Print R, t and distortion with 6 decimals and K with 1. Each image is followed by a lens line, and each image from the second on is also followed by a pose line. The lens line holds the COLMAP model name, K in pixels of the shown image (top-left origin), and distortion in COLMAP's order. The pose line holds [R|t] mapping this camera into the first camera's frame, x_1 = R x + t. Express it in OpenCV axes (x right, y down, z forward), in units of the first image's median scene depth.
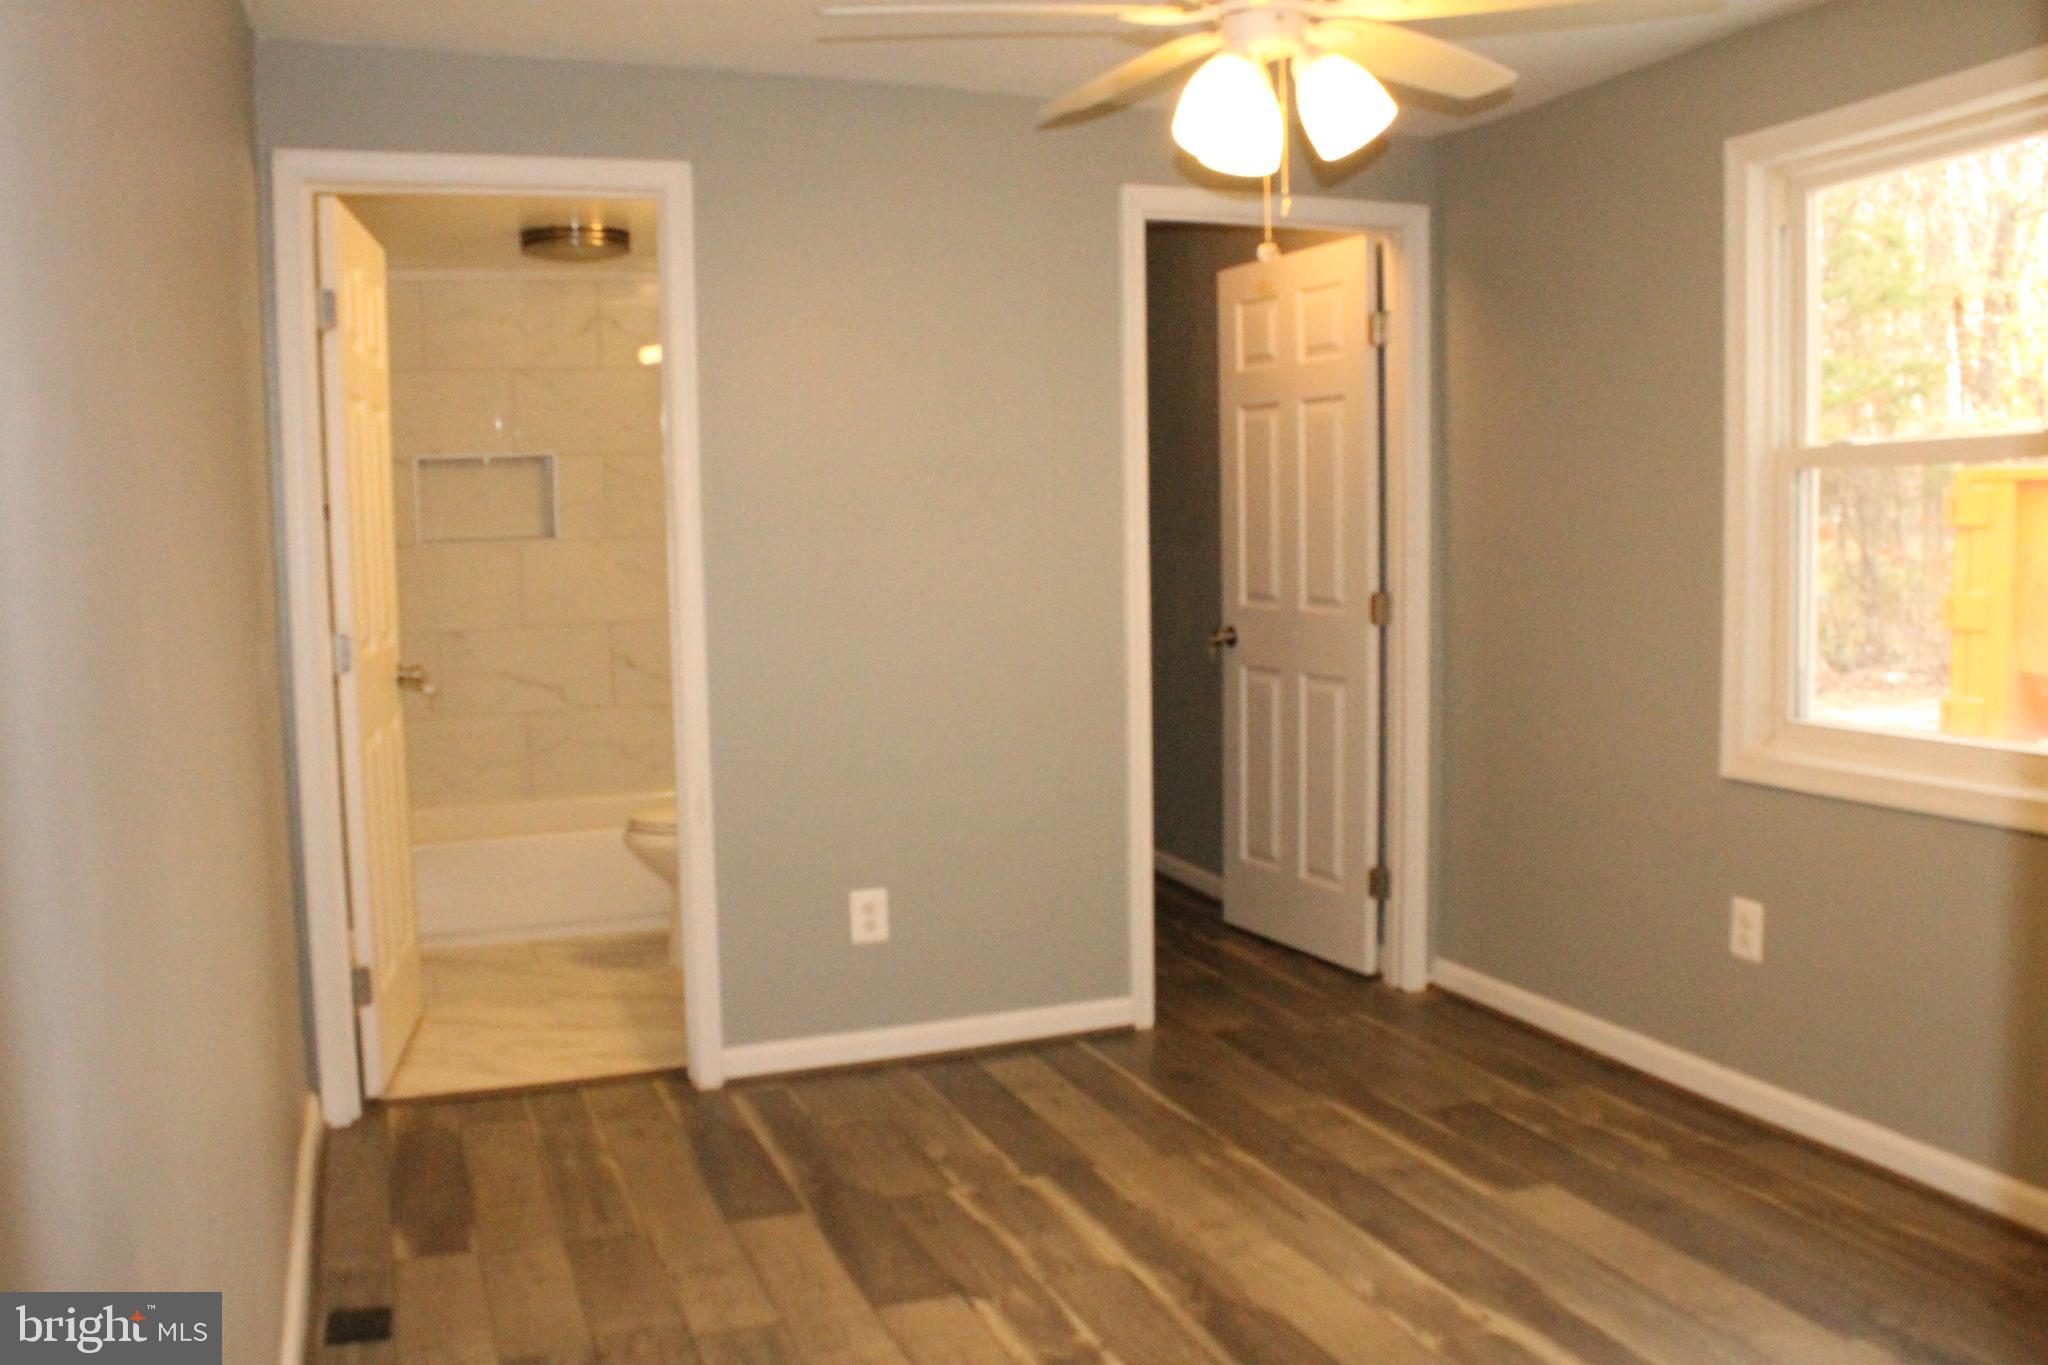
lens RADIAL K [[1718.2, 0, 984.8], [0, 1718.2, 683.2], [0, 0, 1]] dist [-0.146703, 0.097489]
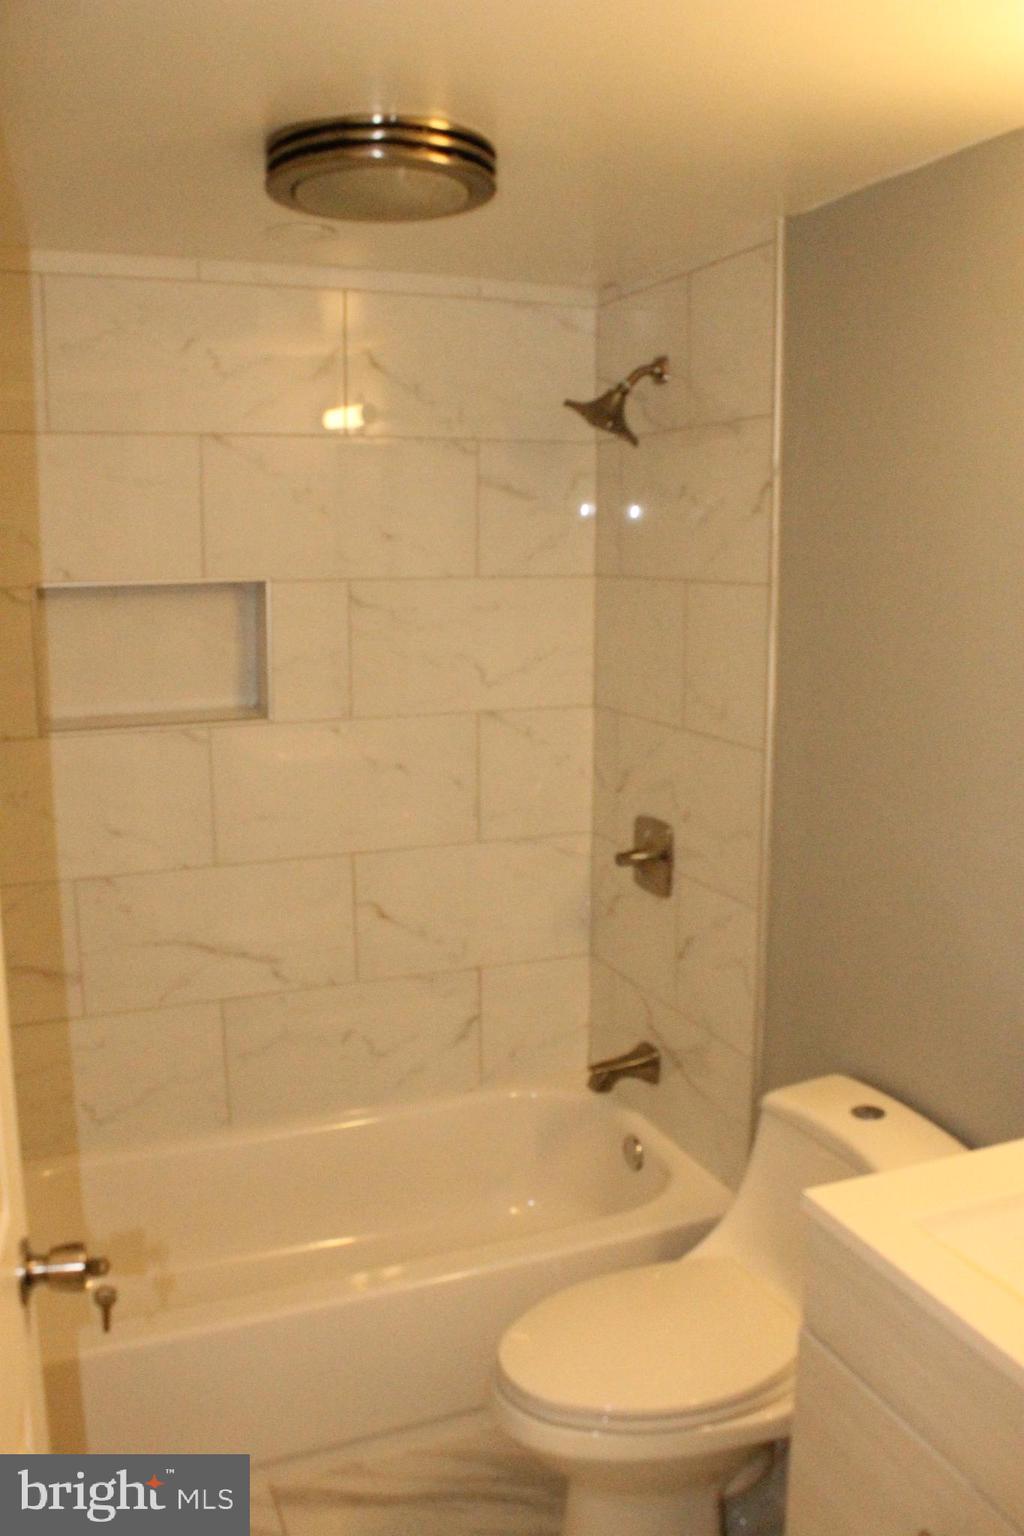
lens RADIAL K [[1288.7, 0, 510.5], [0, 1288.7, 776.7], [0, 0, 1]] dist [-0.146703, 0.097489]
pose [[0.998753, 0.011819, 0.048504, -0.189519], [-0.015508, 0.996958, 0.076383, -0.101328], [-0.047453, -0.077040, 0.995898, 0.547552]]
